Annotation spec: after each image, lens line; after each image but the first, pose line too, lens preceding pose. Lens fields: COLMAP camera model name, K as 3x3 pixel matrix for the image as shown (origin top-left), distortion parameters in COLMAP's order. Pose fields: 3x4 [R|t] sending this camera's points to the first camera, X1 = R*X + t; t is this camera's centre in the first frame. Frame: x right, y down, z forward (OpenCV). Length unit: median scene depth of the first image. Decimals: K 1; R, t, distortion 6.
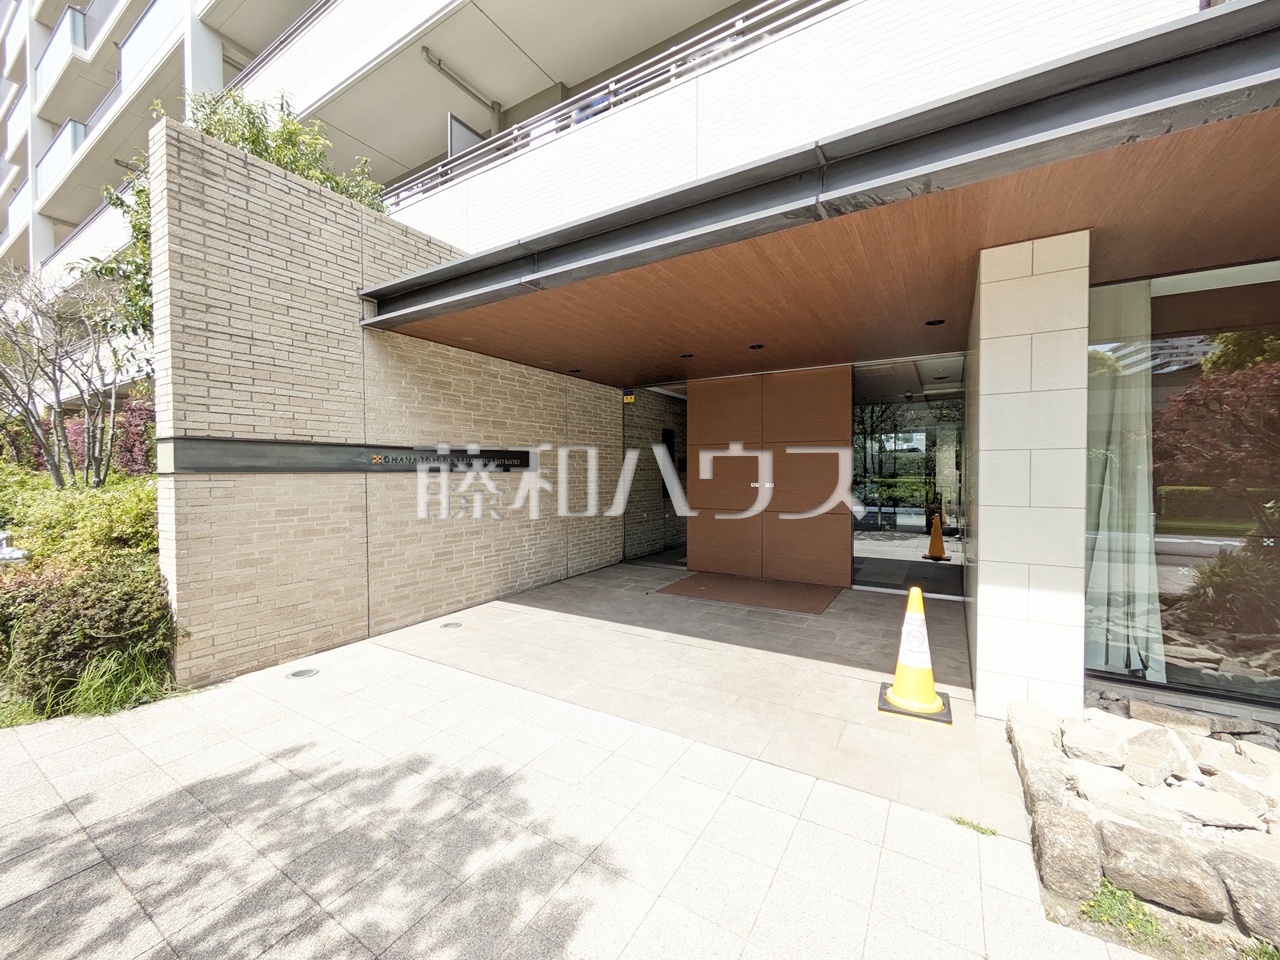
lens RADIAL K [[505.1, 0, 644.9], [0, 505.1, 481.3], [0, 0, 1]] dist [0.003702, 0.000949]
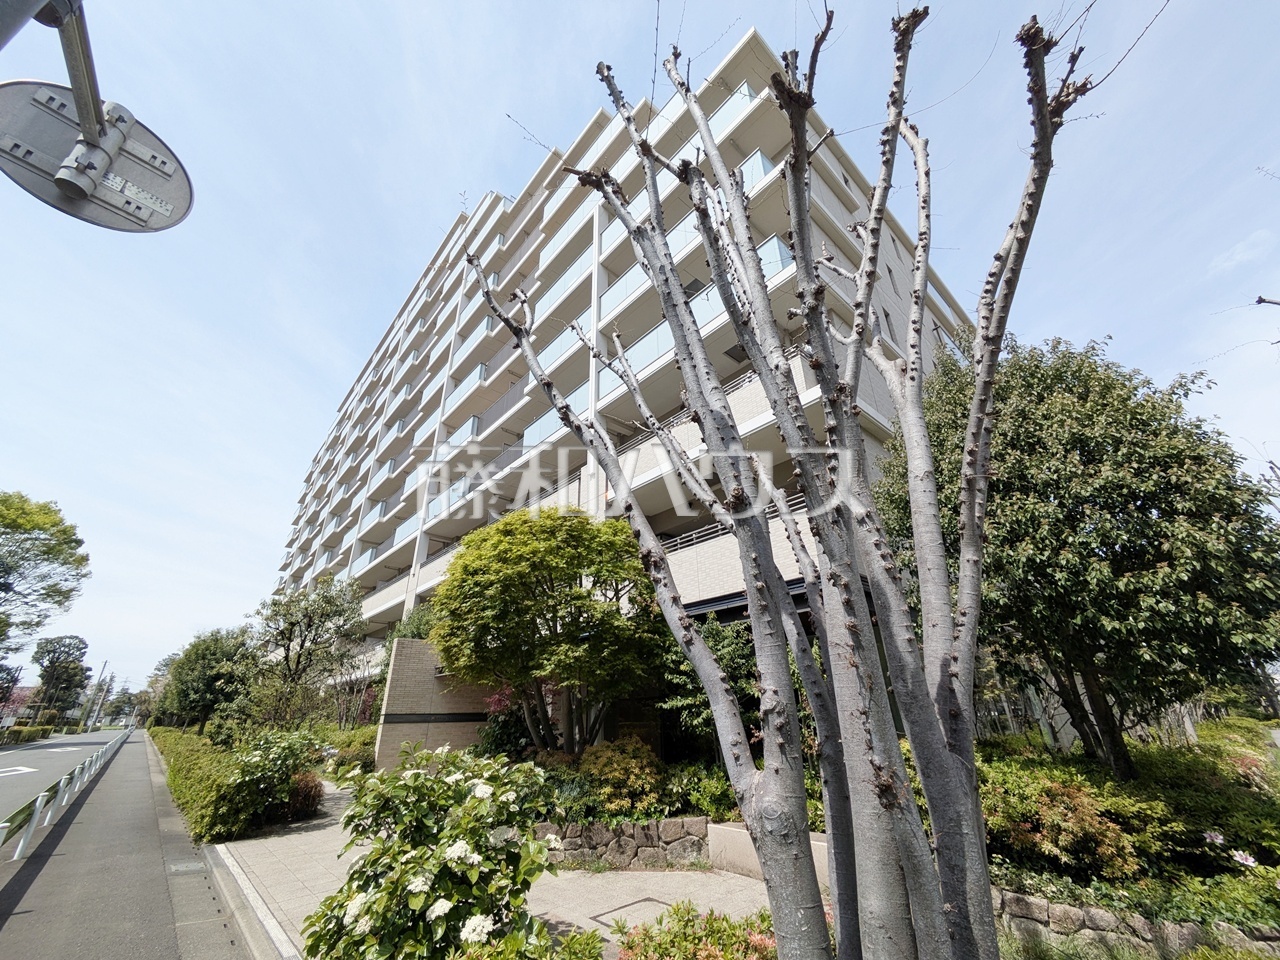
lens RADIAL K [[505.1, 0, 649.0], [0, 505.1, 478.8], [0, 0, 1]] dist [0.003702, 0.000949]
pose [[0.954403, -0.138510, -0.264441, 1.976394], [0.006825, 0.895734, -0.444539, 0.037087], [0.298442, 0.422464, 0.855837, -2.143553]]
